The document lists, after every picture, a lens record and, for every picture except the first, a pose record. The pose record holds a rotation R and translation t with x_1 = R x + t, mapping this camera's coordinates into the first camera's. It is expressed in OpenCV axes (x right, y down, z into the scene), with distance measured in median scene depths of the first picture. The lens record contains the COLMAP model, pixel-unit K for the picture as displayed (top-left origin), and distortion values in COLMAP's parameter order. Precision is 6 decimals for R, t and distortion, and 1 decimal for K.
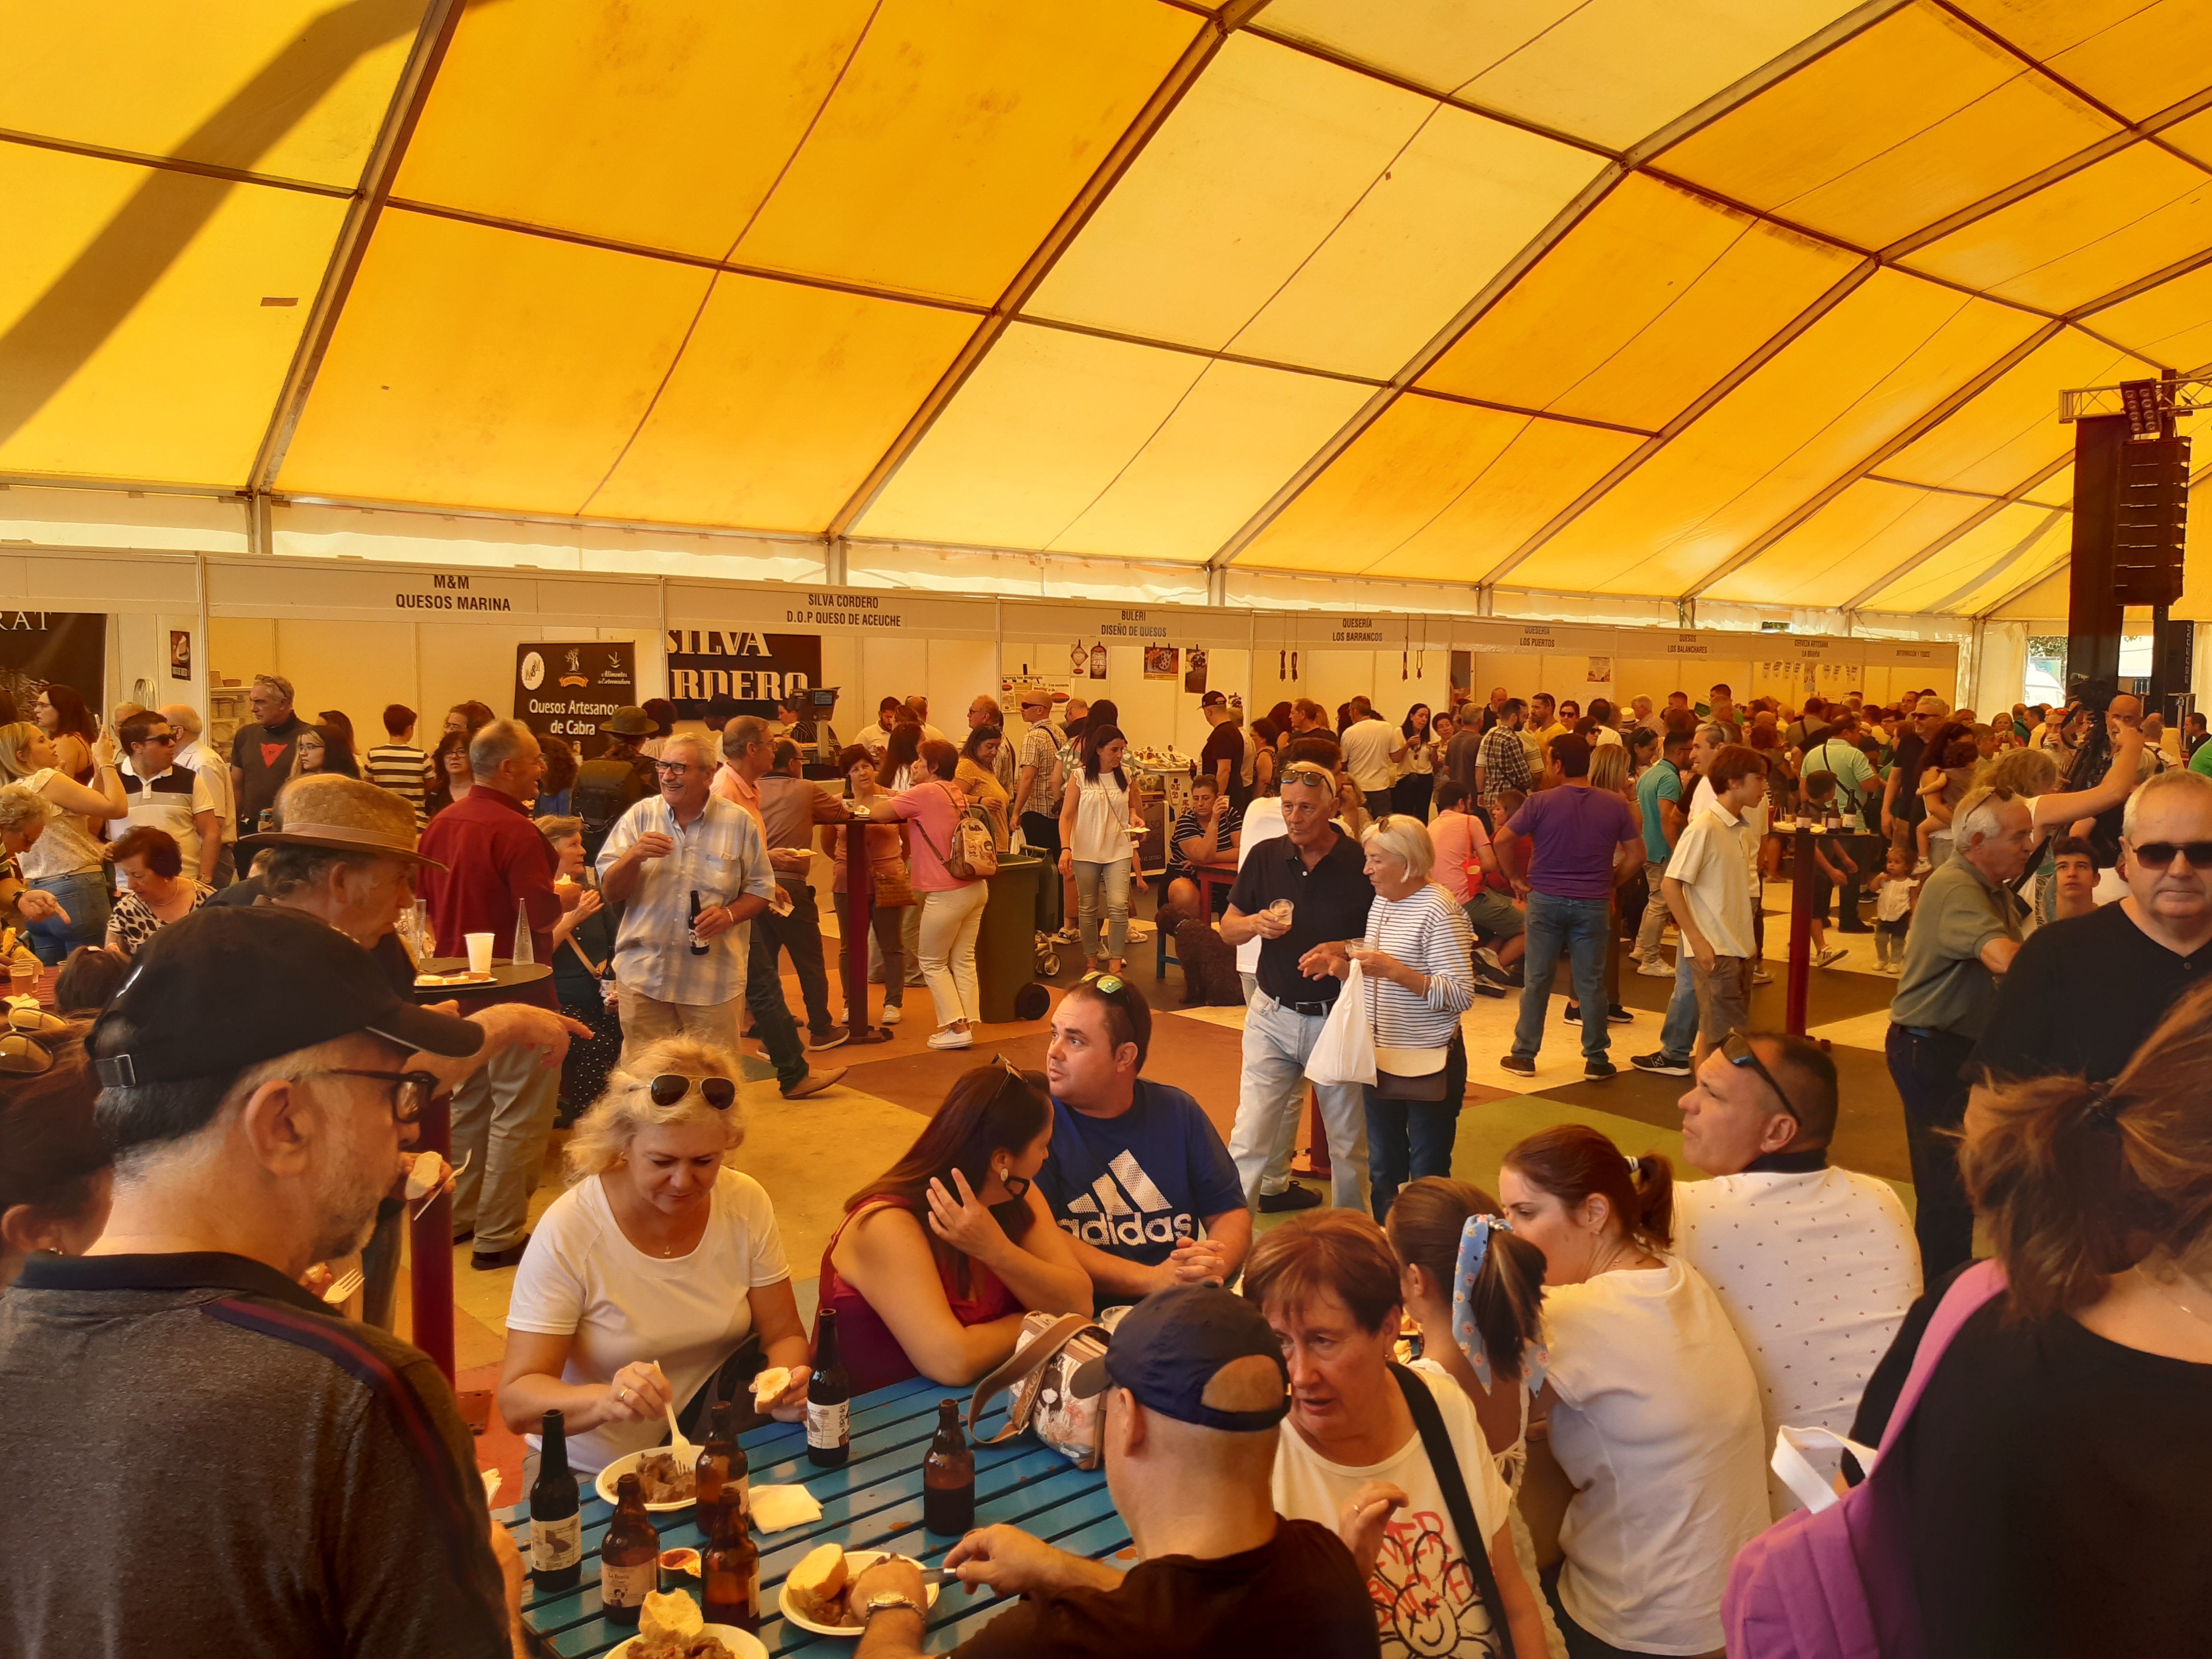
lens RADIAL K [[1795.0, 0, 1110.5], [0, 1795.0, 870.1], [0, 0, 1]] dist [0.055624, -0.096866]
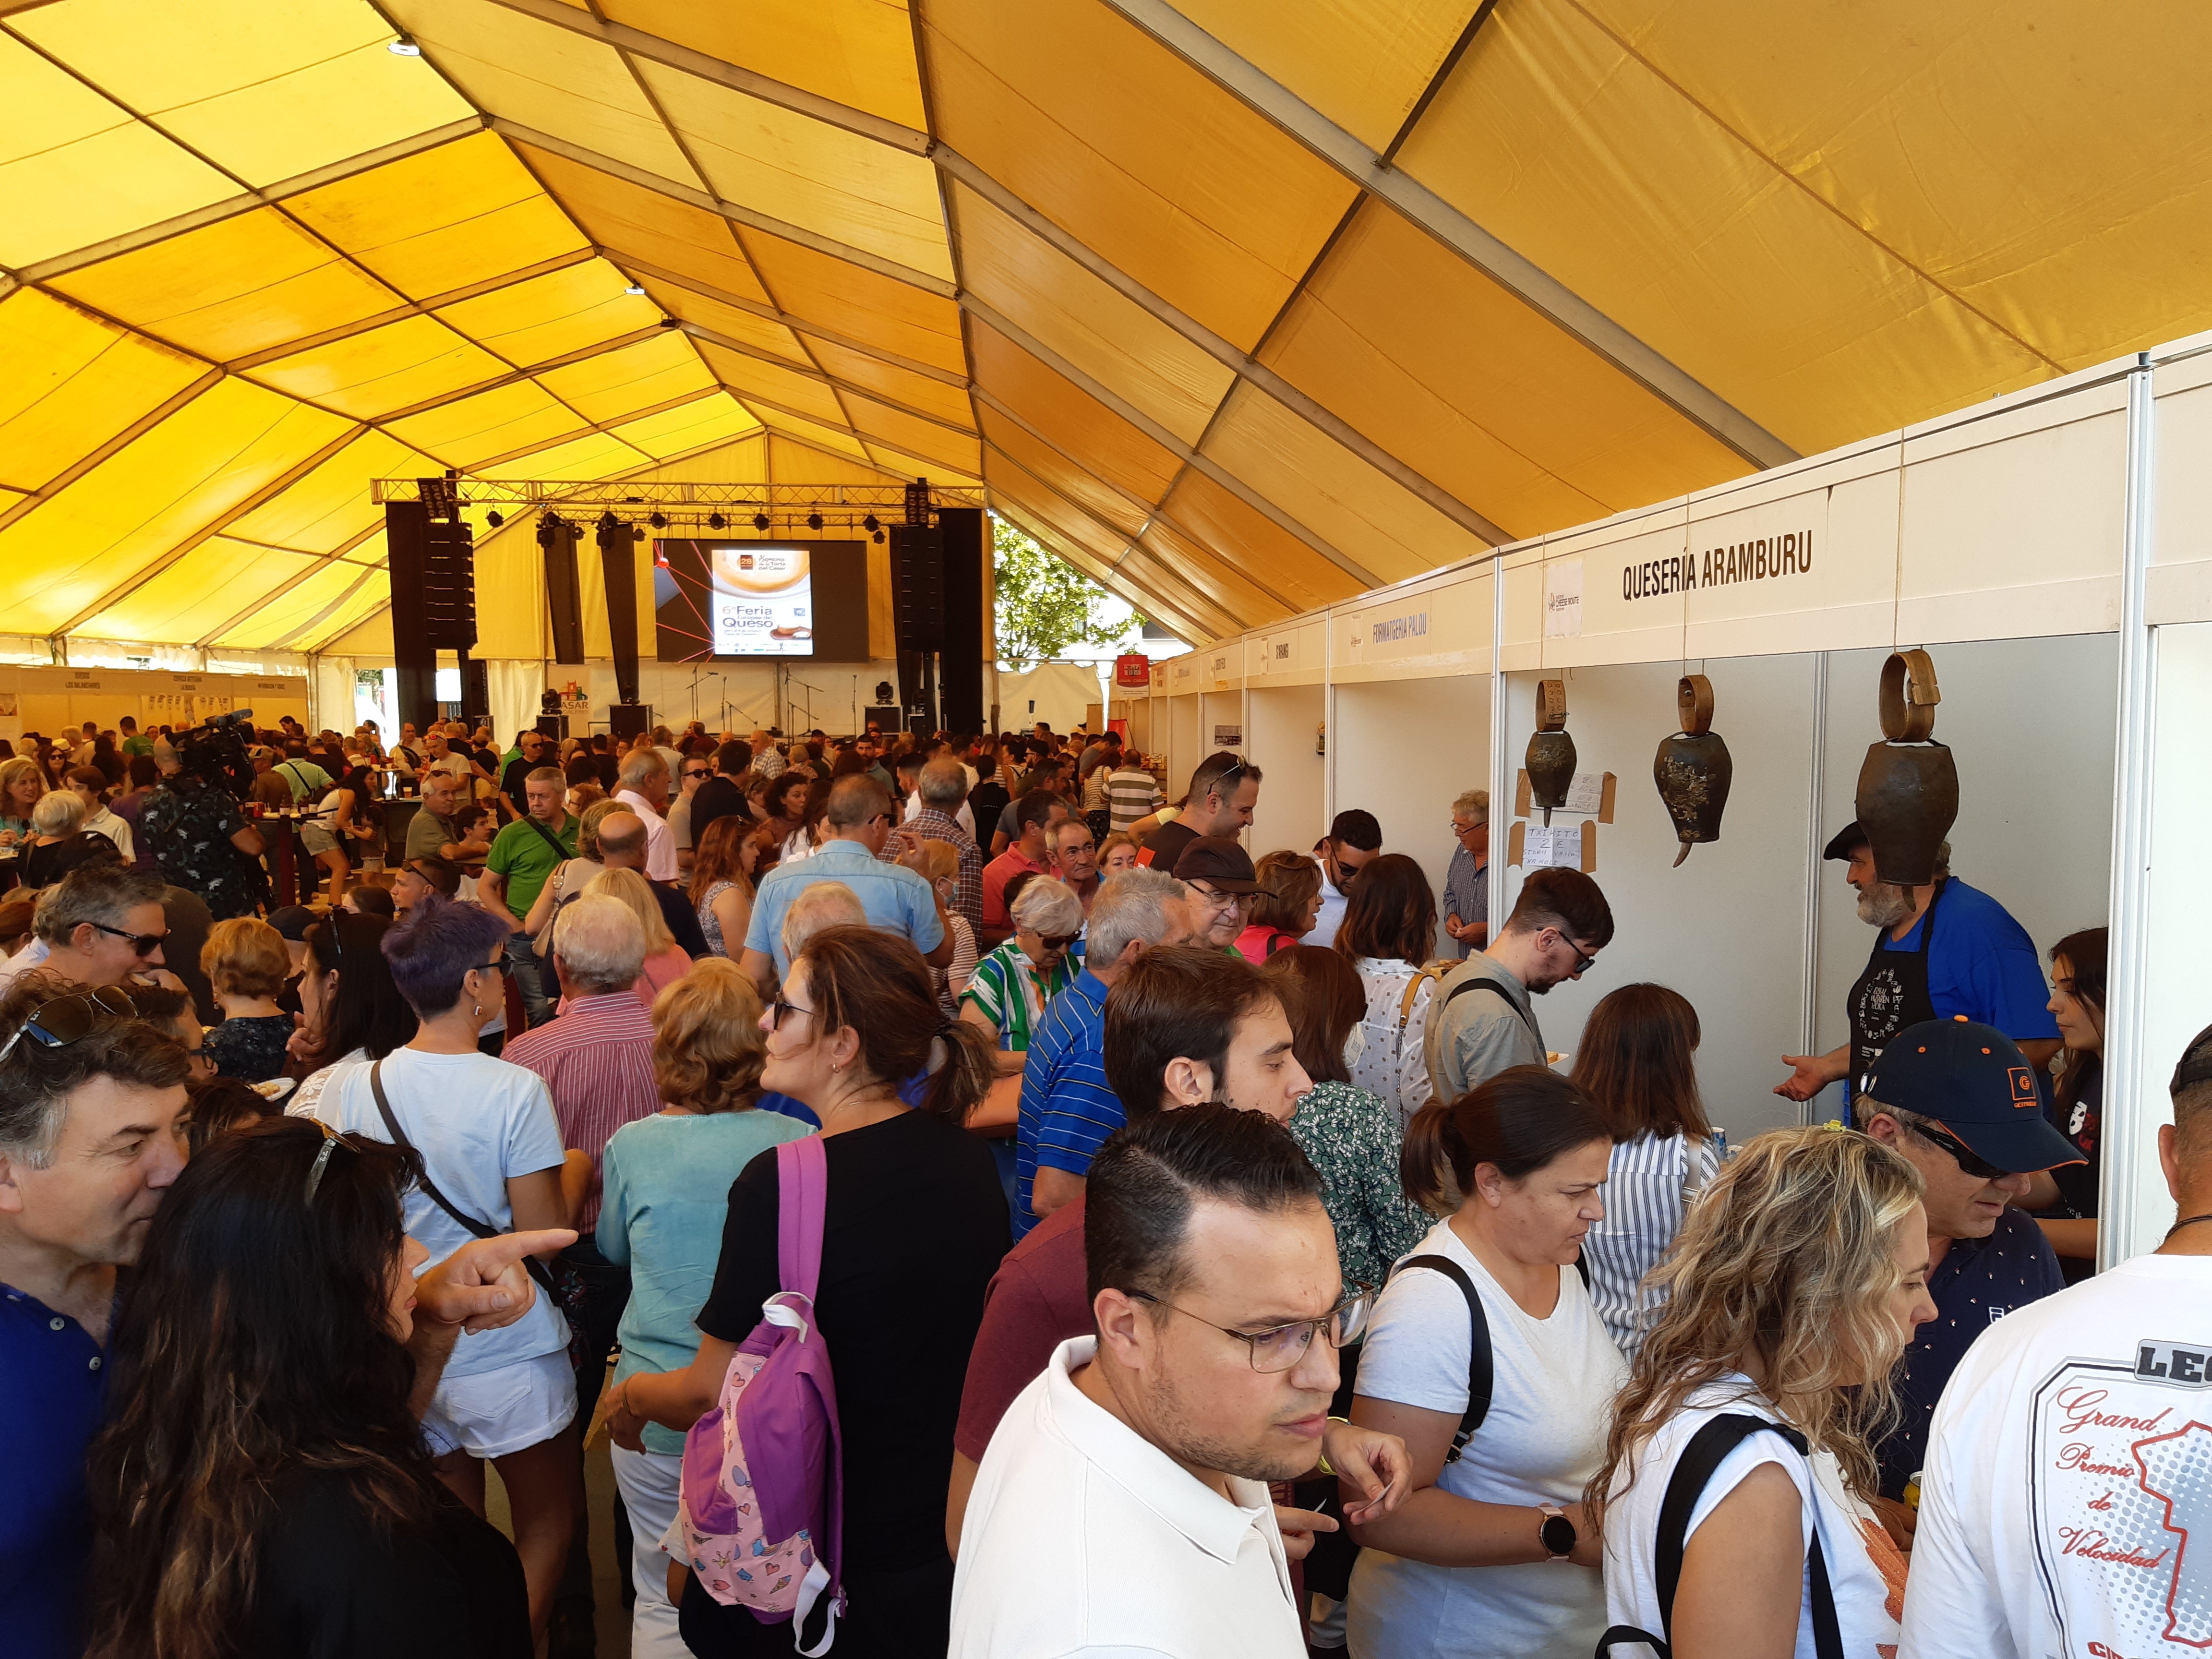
lens RADIAL K [[1795.0, 0, 1110.5], [0, 1795.0, 870.1], [0, 0, 1]] dist [0.055624, -0.096866]
pose [[0.640998, -0.084833, 0.762840, -0.131909], [0.094147, 0.995058, 0.031548, 0.015869], [-0.761746, 0.051597, 0.645817, -0.197097]]
